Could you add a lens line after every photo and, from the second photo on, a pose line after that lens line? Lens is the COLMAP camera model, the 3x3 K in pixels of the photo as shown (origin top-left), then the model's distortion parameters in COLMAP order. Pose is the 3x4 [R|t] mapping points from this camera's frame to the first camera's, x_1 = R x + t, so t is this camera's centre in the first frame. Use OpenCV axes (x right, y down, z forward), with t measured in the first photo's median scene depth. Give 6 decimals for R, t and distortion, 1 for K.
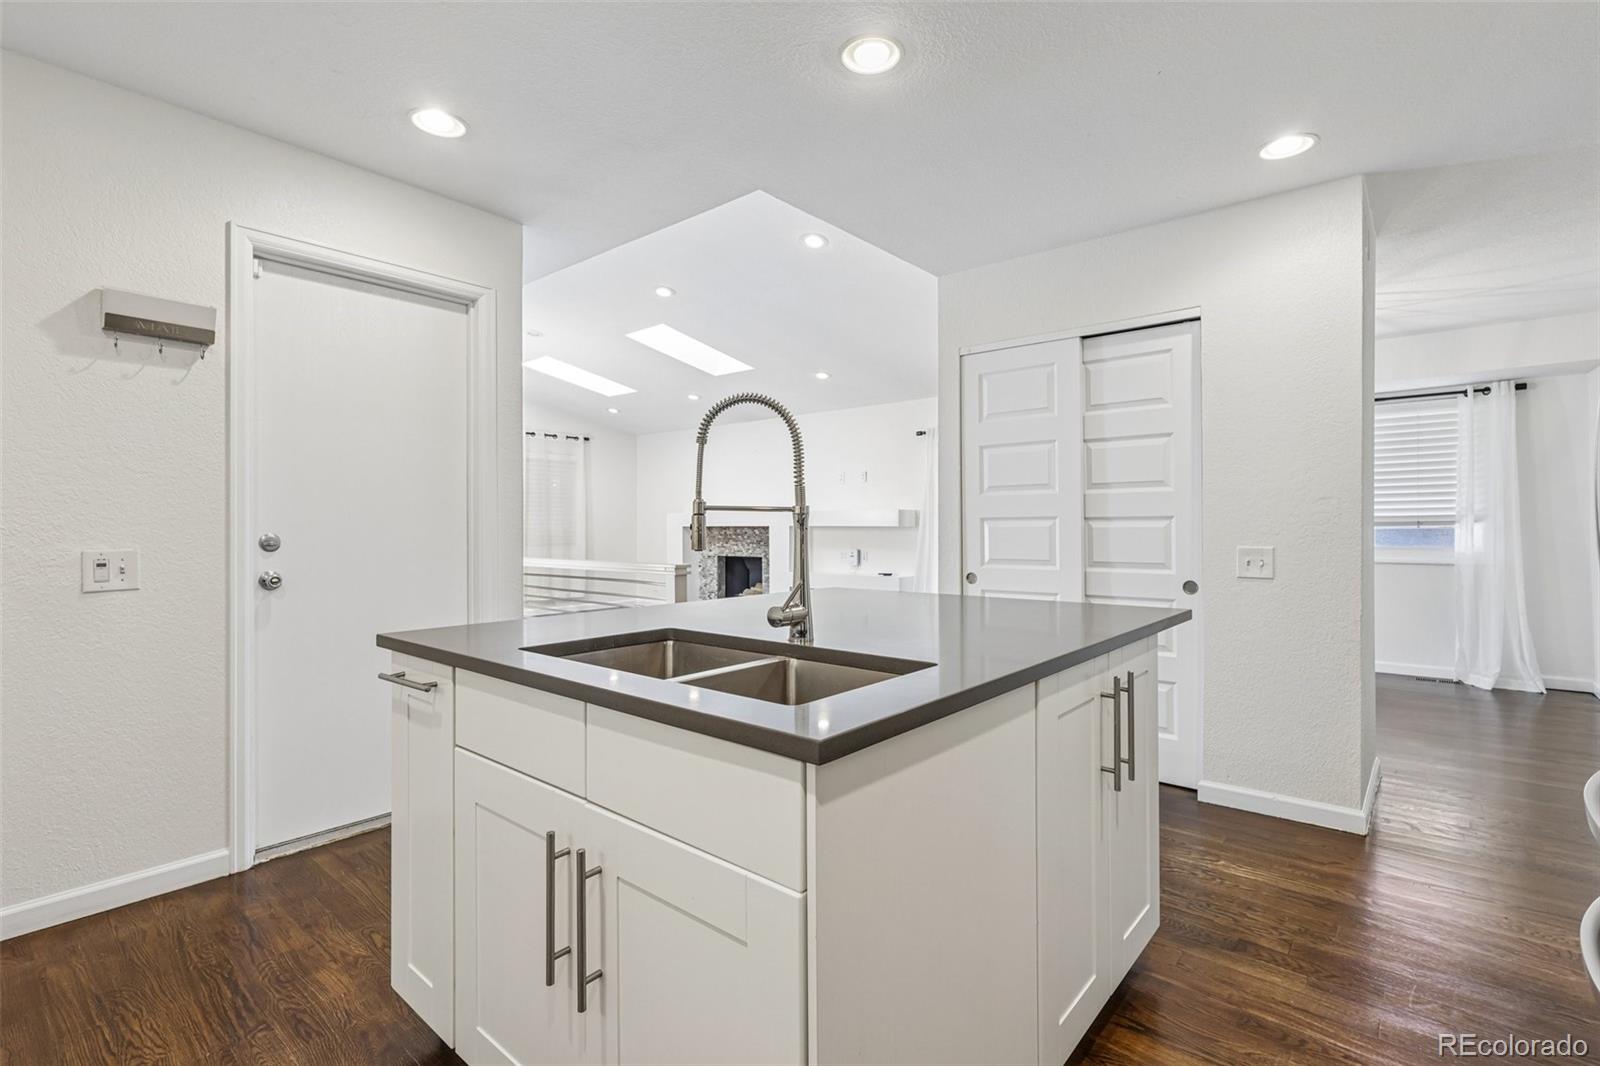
lens RADIAL K [[736.9, 0, 800.0], [0, 736.9, 533.0], [0, 0, 1]] dist [-0.000127, -0.000136]
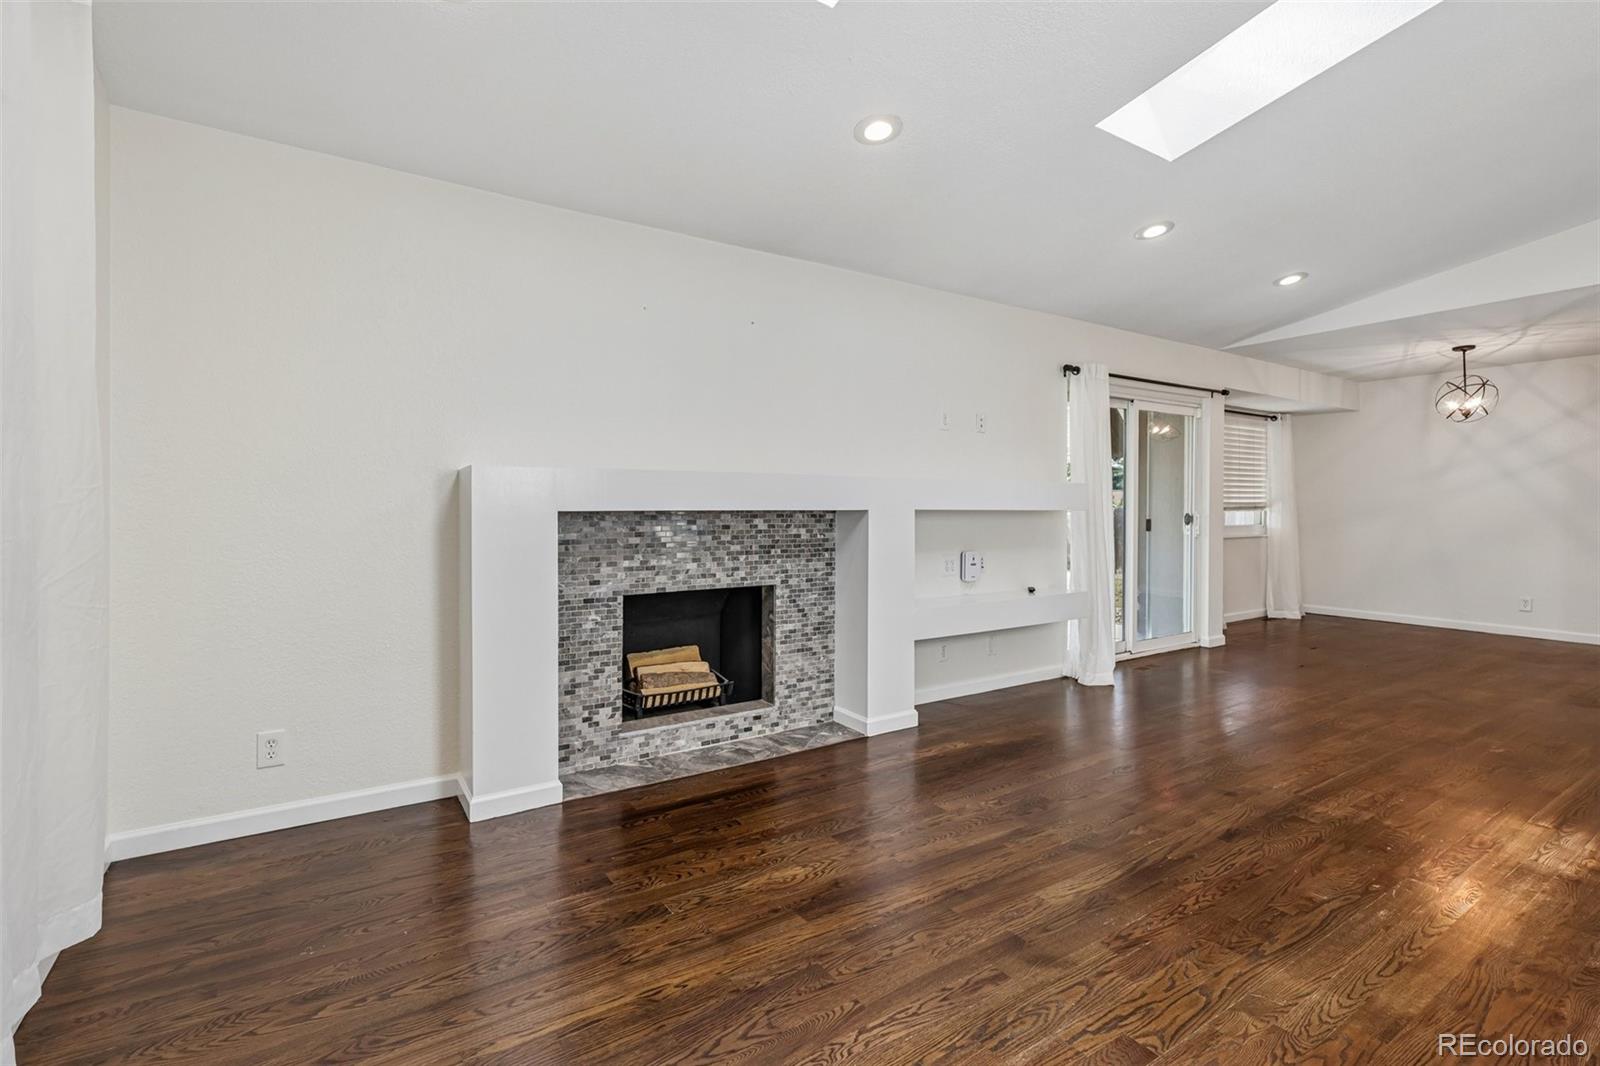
lens RADIAL K [[736.9, 0, 800.0], [0, 736.9, 533.0], [0, 0, 1]] dist [-0.000127, -0.000136]
pose [[0.283333, -0.028364, 0.958602, -0.777459], [0.010584, 0.999594, 0.026449, -0.012707], [-0.958963, 0.002652, 0.283519, 1.519934]]
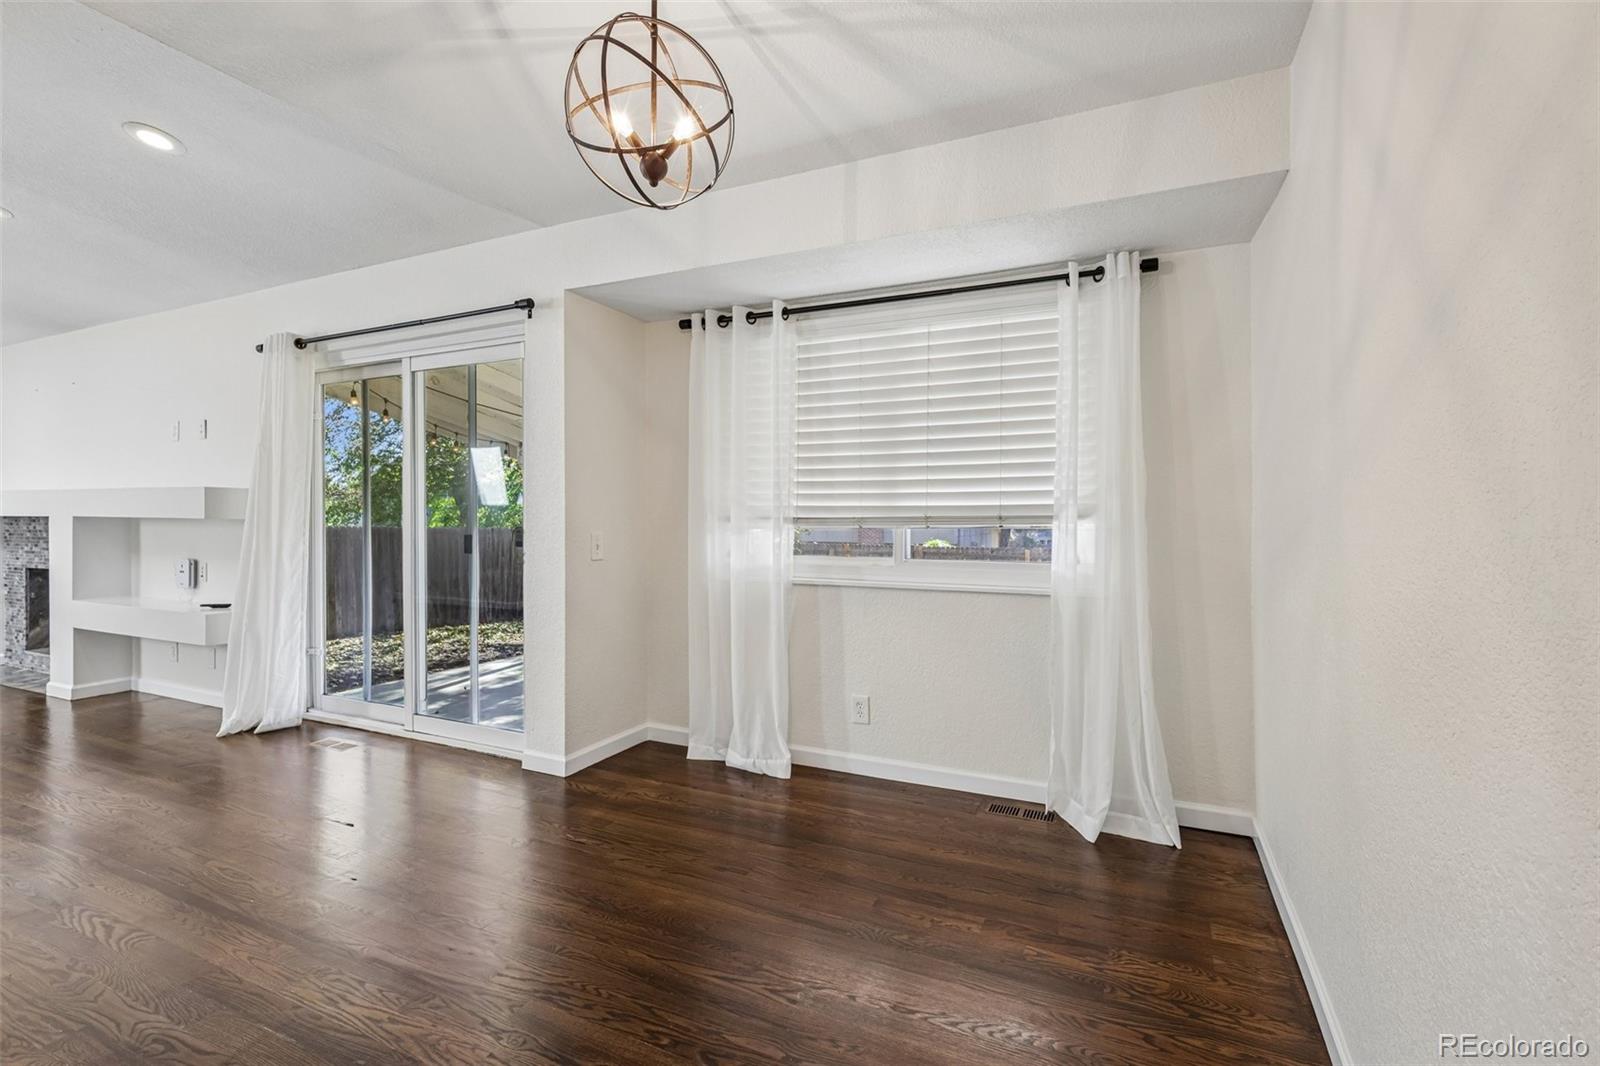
lens RADIAL K [[736.9, 0, 800.0], [0, 736.9, 533.0], [0, 0, 1]] dist [-0.000127, -0.000136]
pose [[0.961859, 0.003279, 0.273527, 0.569670], [-0.005614, 0.999954, 0.007753, -0.007199], [-0.273489, -0.008993, 0.961833, 0.535001]]
